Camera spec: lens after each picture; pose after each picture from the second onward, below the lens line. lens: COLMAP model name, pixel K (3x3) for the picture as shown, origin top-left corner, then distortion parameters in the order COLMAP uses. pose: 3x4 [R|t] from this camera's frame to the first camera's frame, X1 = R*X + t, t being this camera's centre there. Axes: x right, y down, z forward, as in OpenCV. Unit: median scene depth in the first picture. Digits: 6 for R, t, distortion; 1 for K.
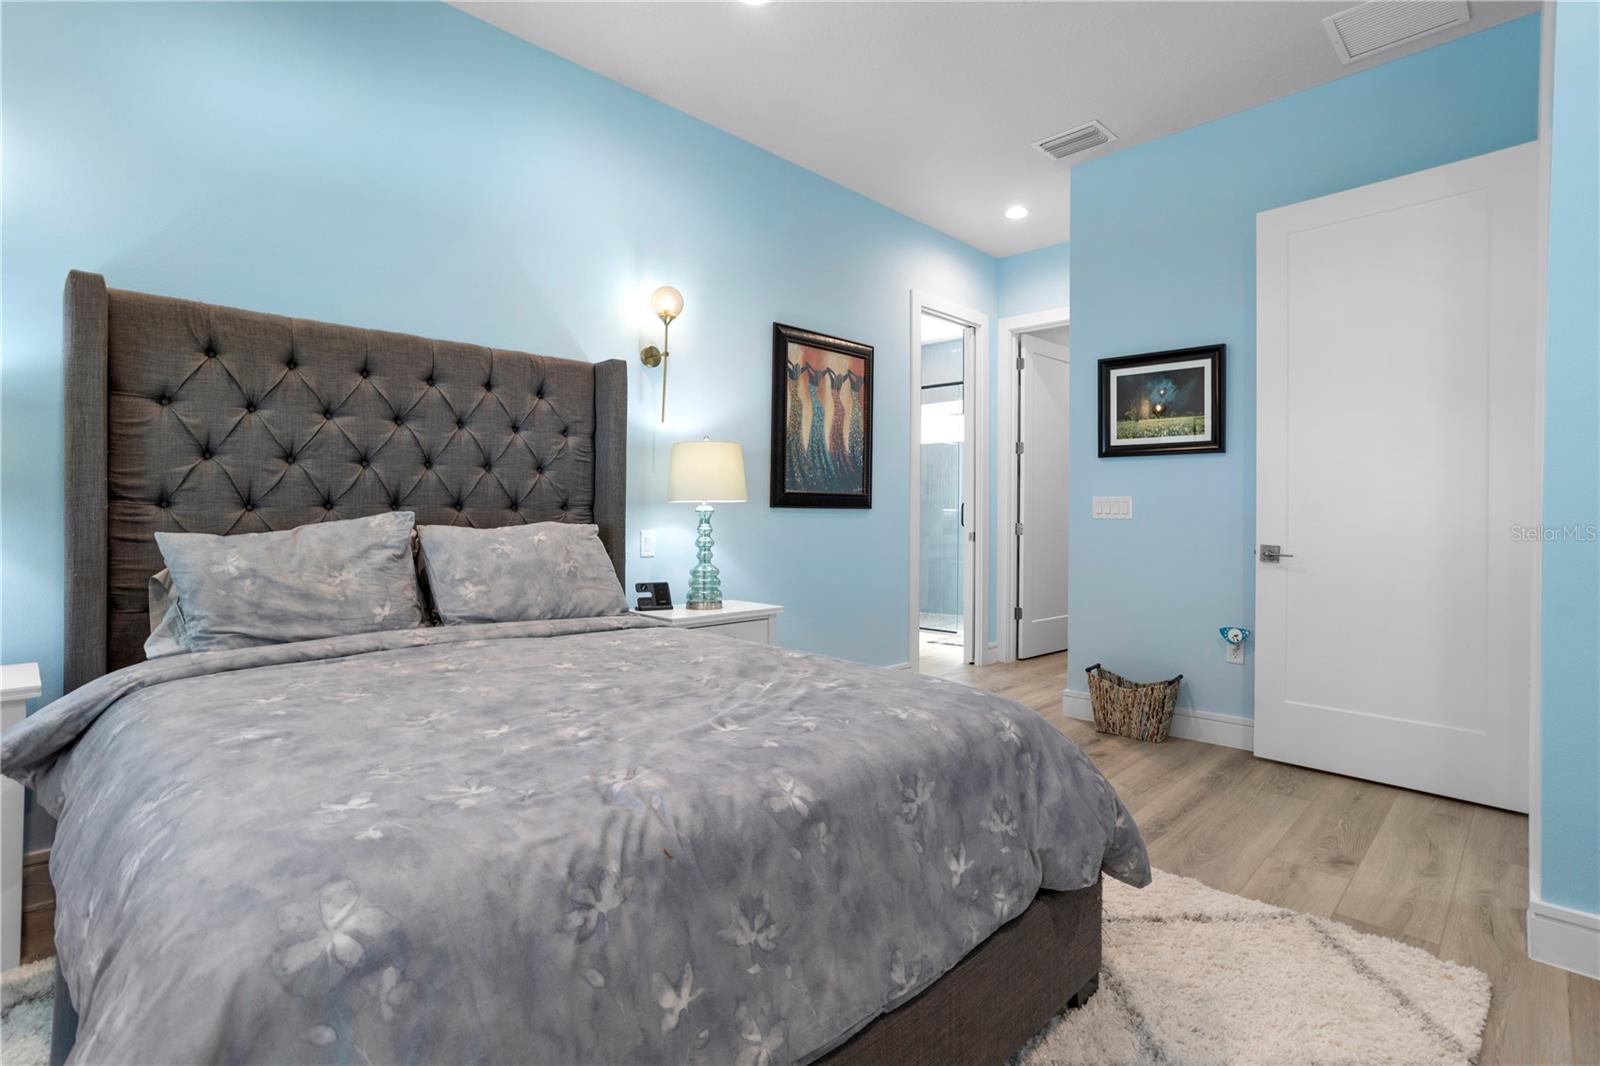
lens RADIAL K [[769.5, 0, 805.1], [0, 769.5, 518.4], [0, 0, 1]] dist [-0.046110, 0.023215]
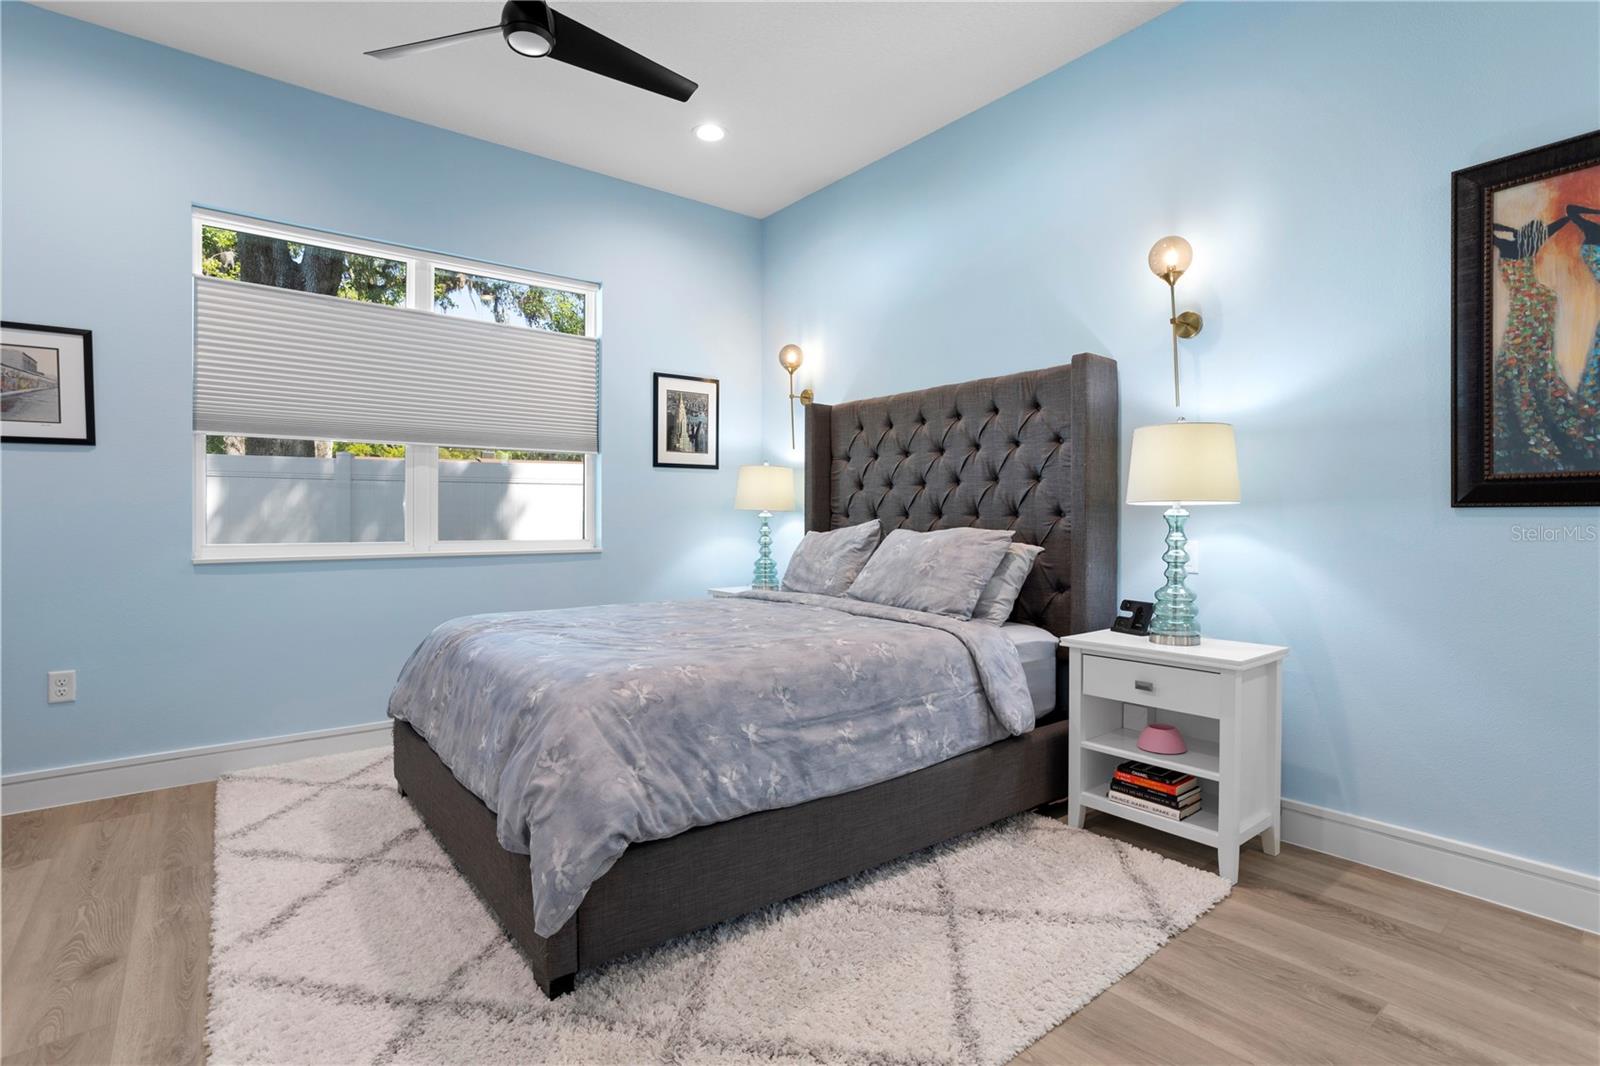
lens RADIAL K [[769.5, 0, 805.1], [0, 769.5, 518.4], [0, 0, 1]] dist [-0.046110, 0.023215]
pose [[-0.104047, -0.010886, -0.994513, 0.843244], [-0.007889, 0.999918, -0.010119, 0.004983], [0.994541, 0.006792, -0.104124, 0.915750]]
